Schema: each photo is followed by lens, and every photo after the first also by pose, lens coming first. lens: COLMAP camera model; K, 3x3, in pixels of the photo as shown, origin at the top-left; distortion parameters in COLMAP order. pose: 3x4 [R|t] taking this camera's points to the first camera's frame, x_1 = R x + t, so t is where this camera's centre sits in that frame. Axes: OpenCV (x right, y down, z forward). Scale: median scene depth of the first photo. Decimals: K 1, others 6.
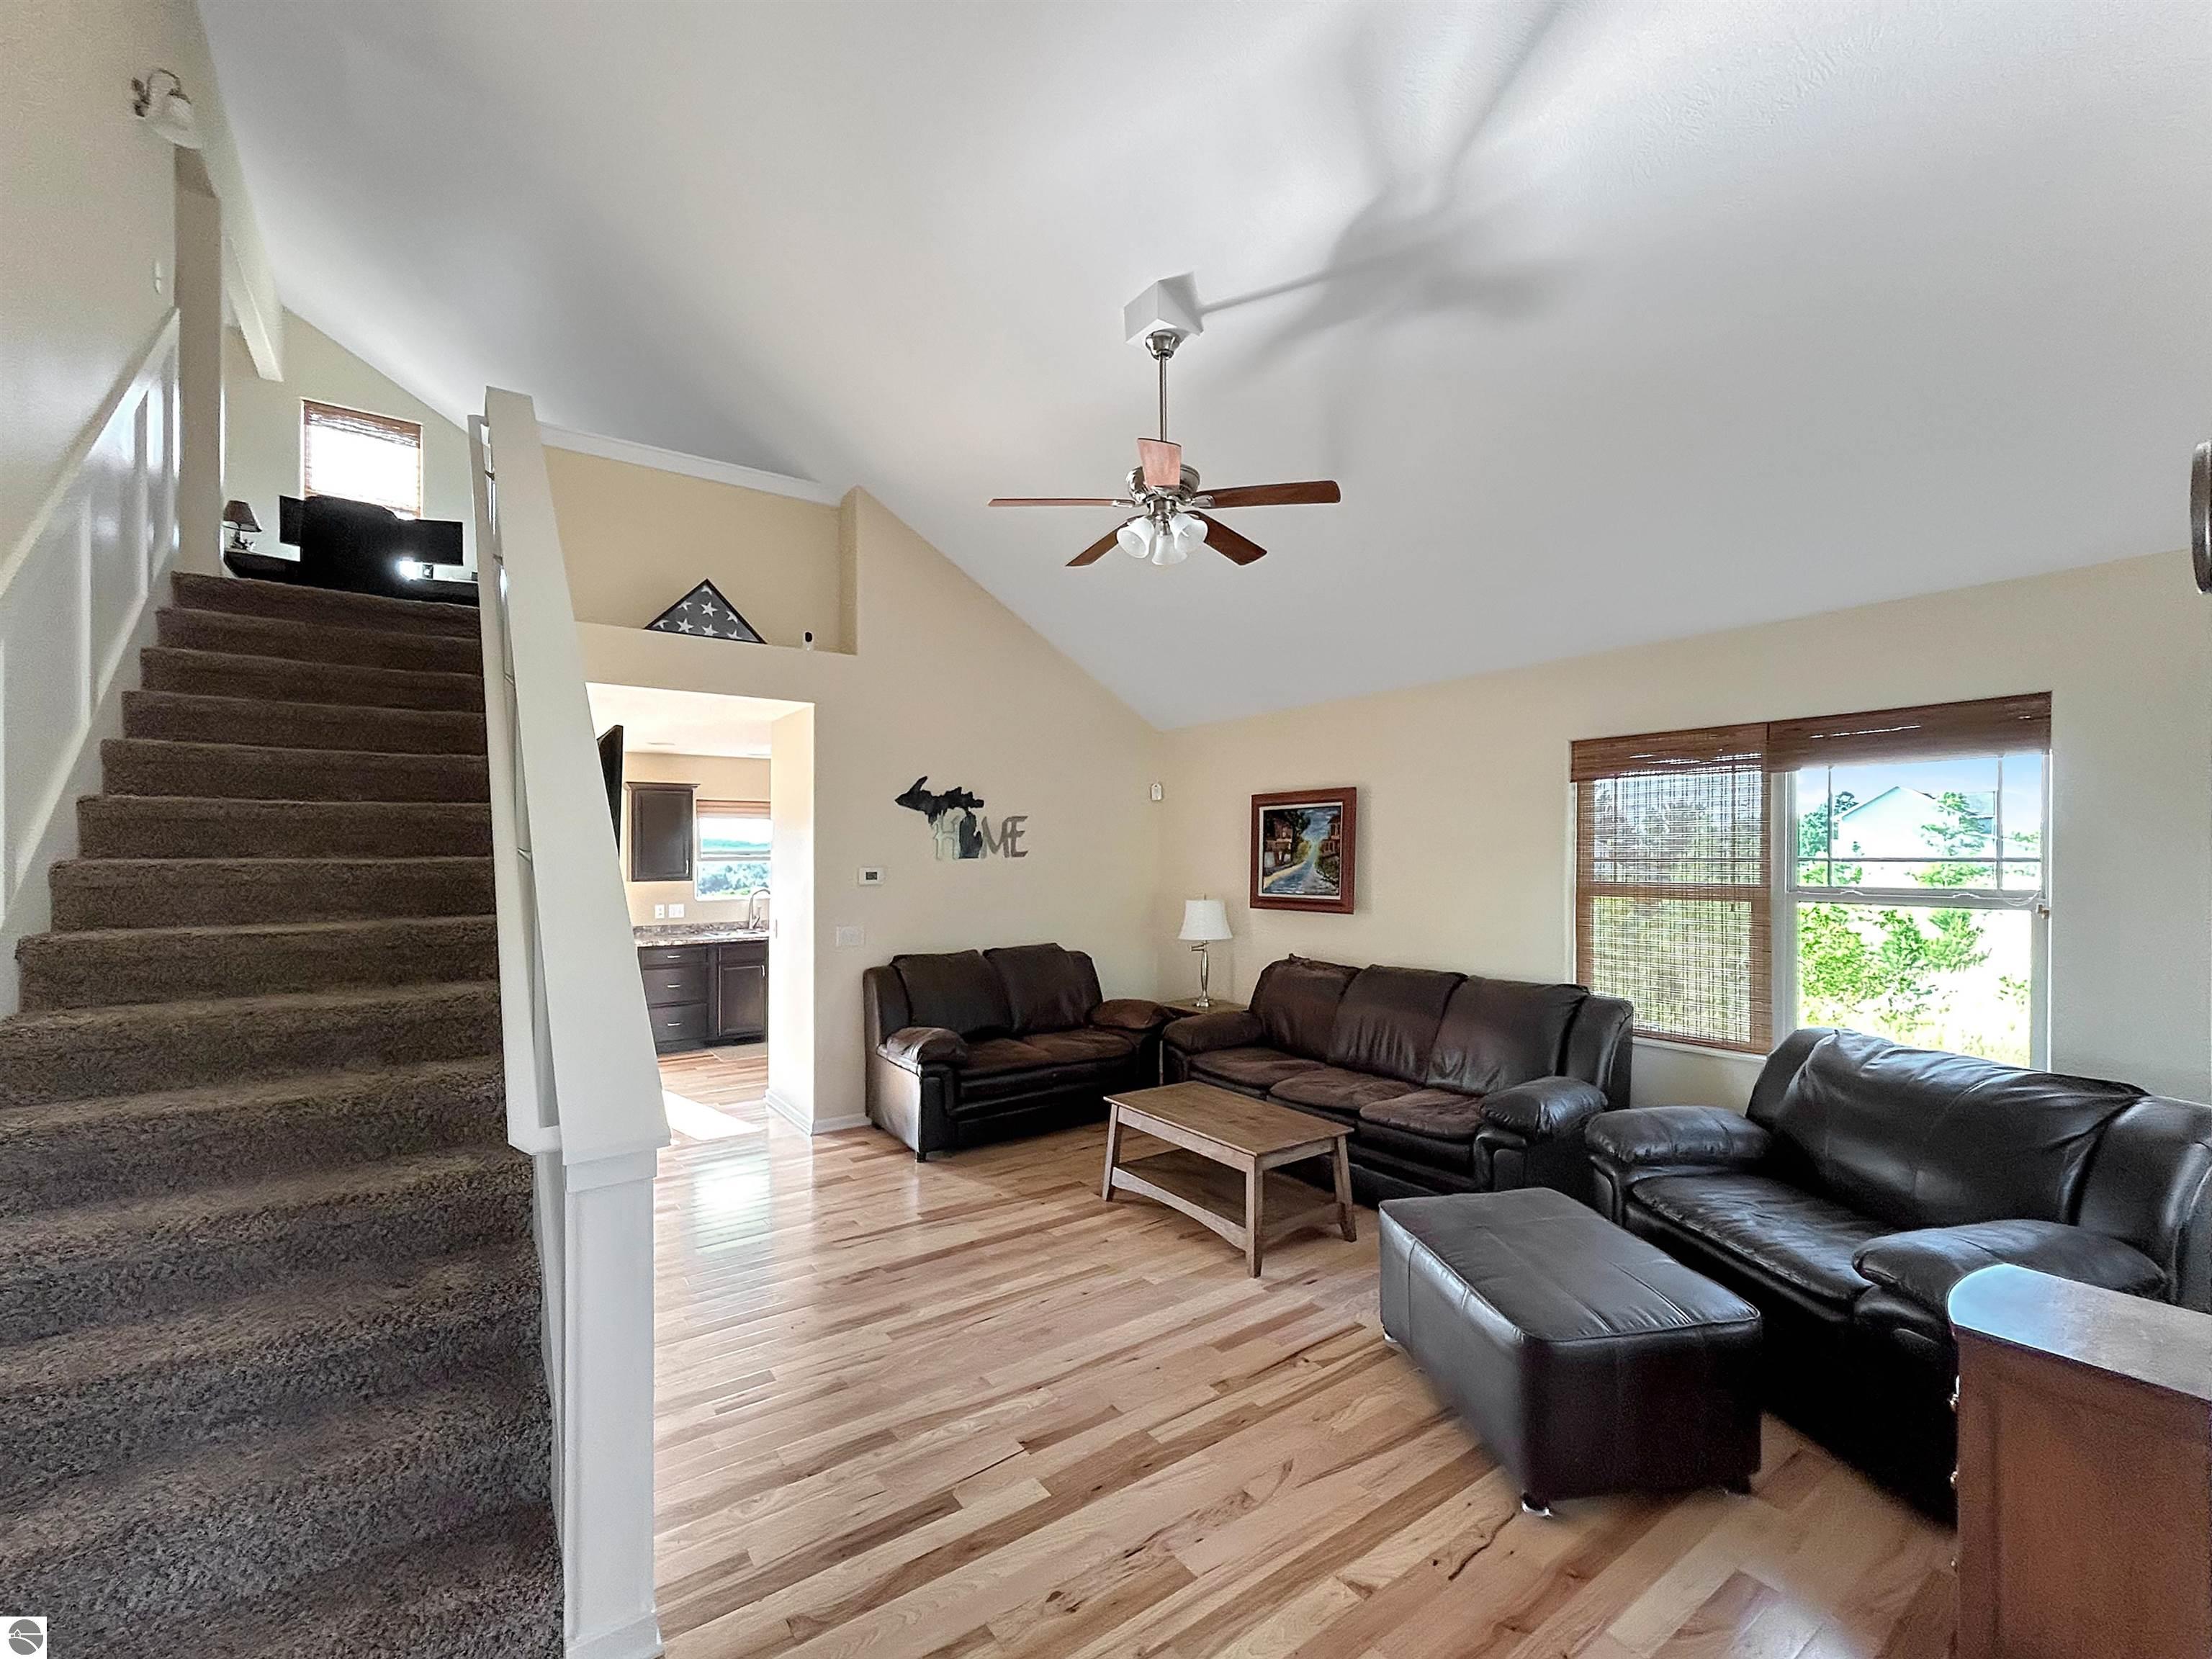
lens RADIAL K [[942.4, 0, 1106.0], [0, 942.4, 829.5], [0, 0, 1]] dist [-0.000501, -0.000020]
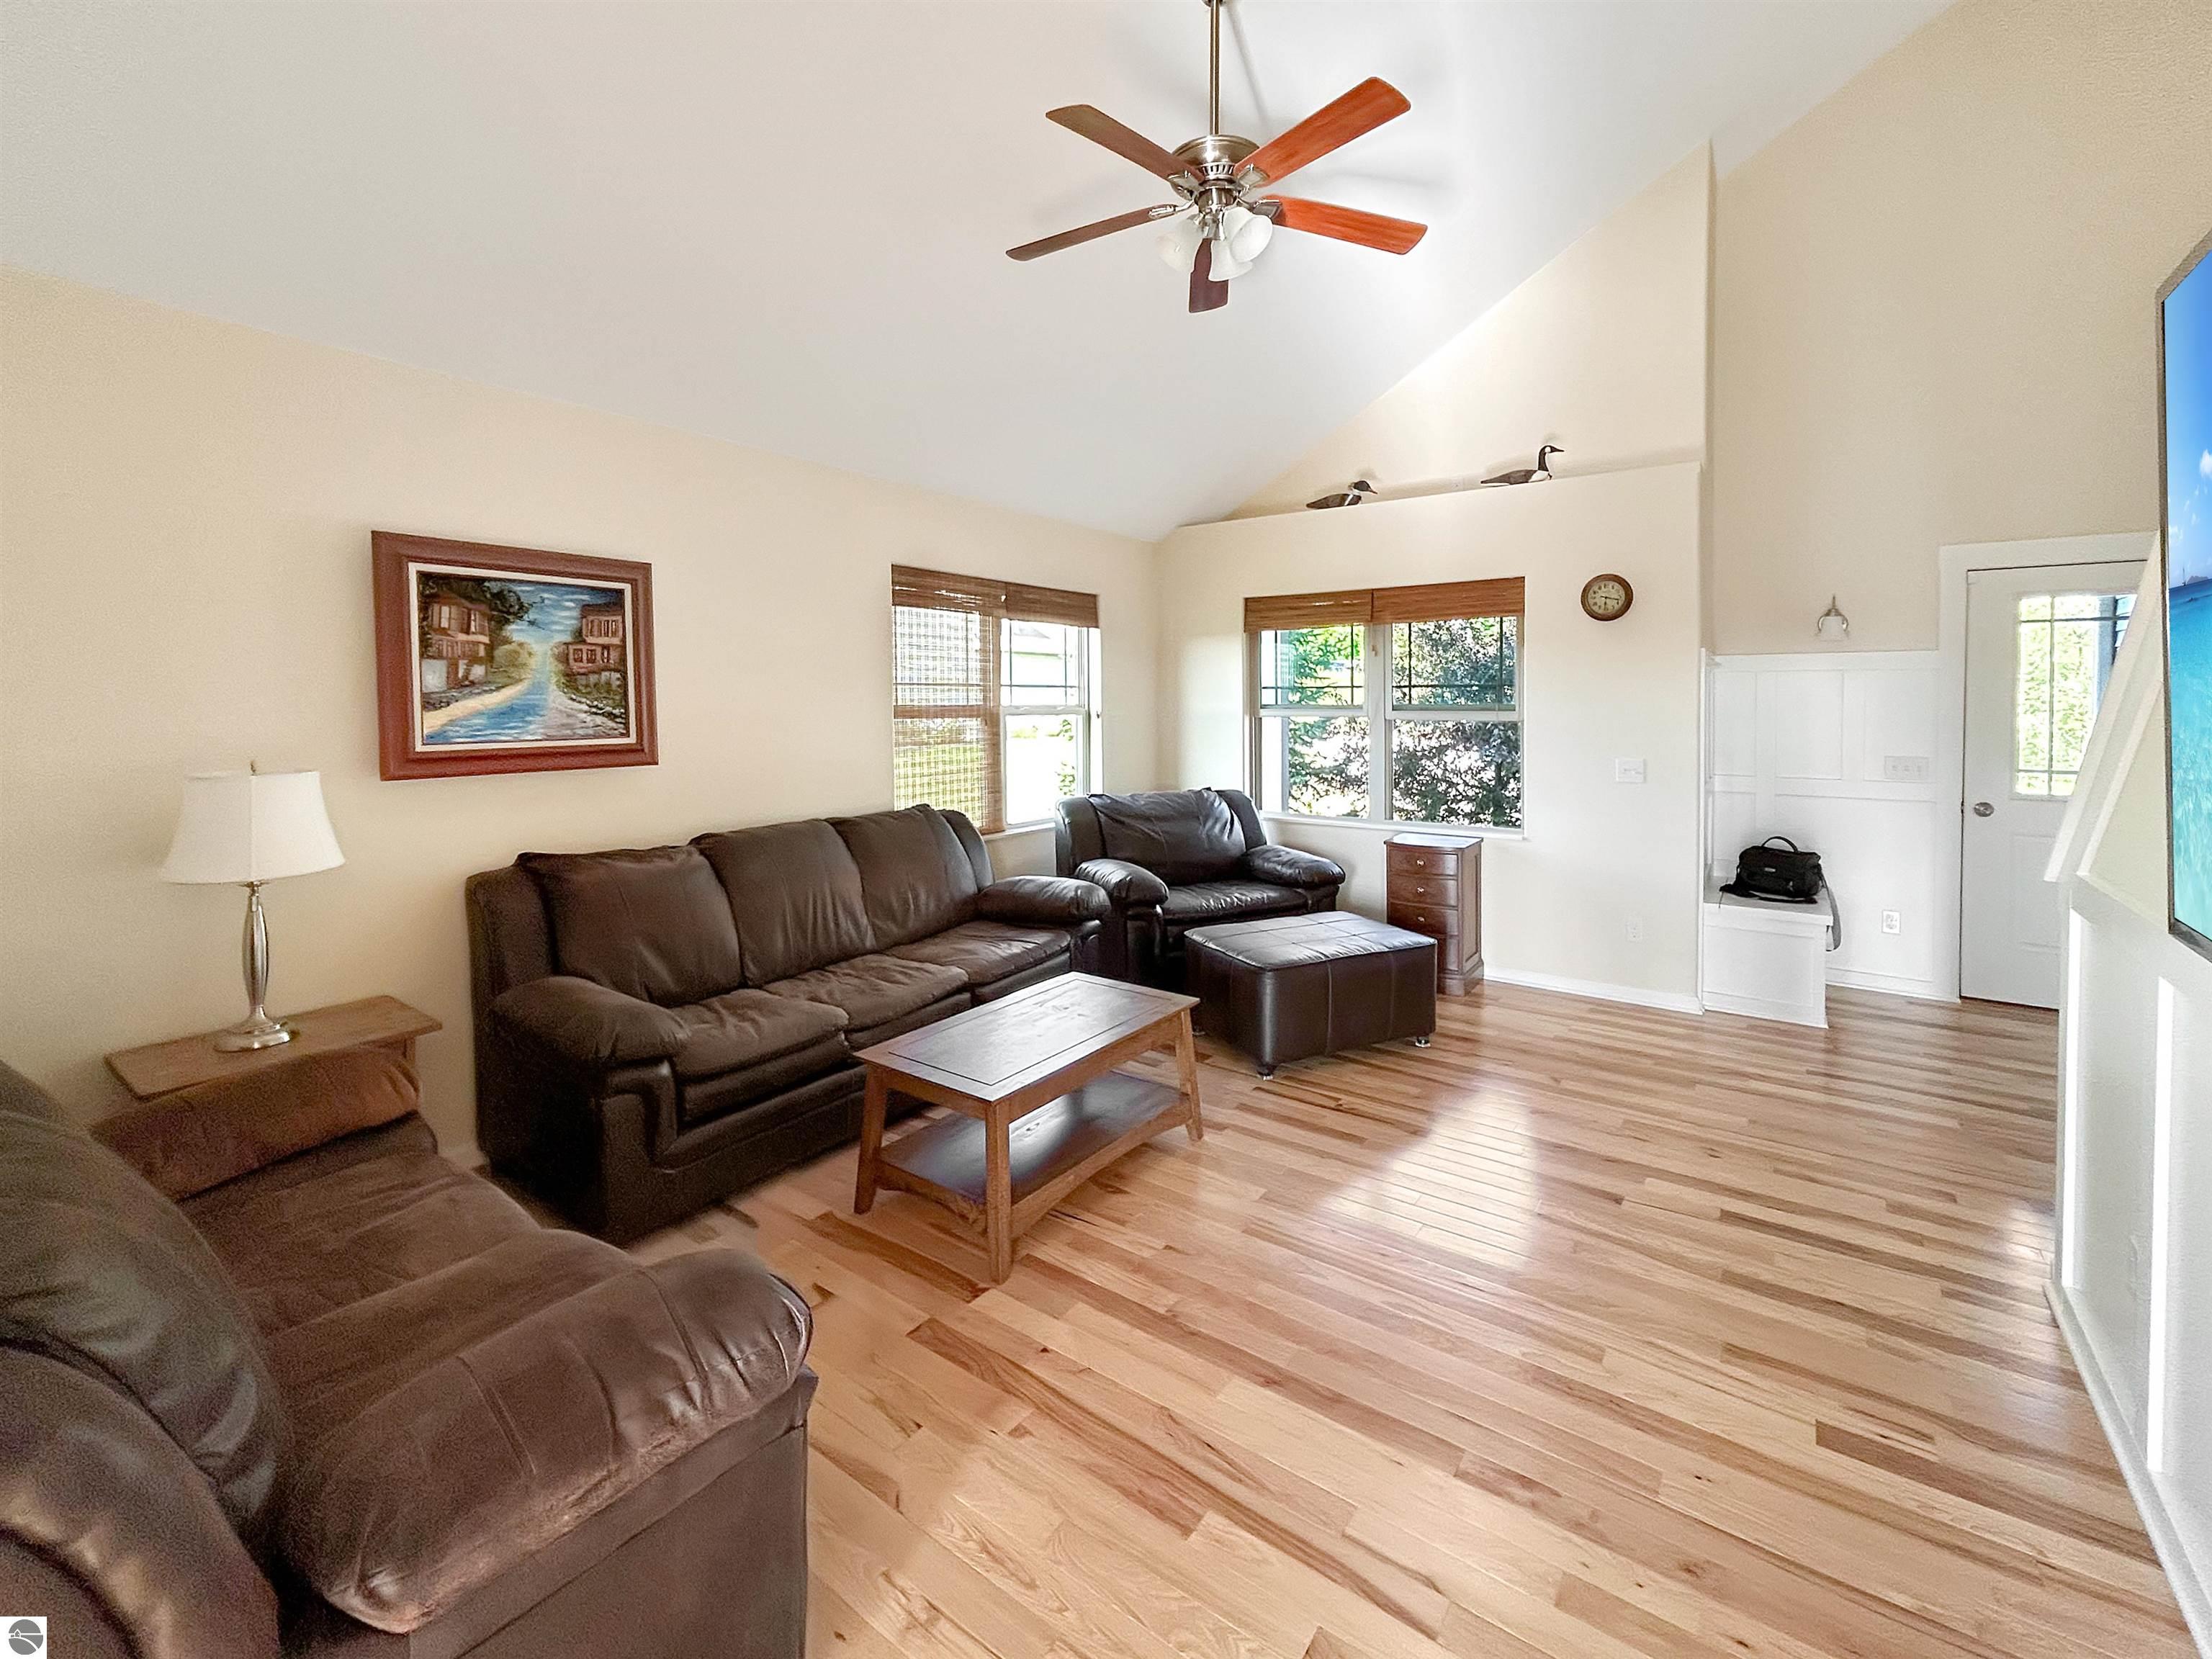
lens RADIAL K [[948.7, 0, 1107.6], [0, 948.7, 724.2], [0, 0, 1]] dist [-0.001746, -0.000117]
pose [[-0.319445, -0.025298, 0.947267, -0.537710], [-0.029386, 0.999427, 0.016781, 0.052281], [-0.947149, -0.022476, -0.320006, 1.114278]]
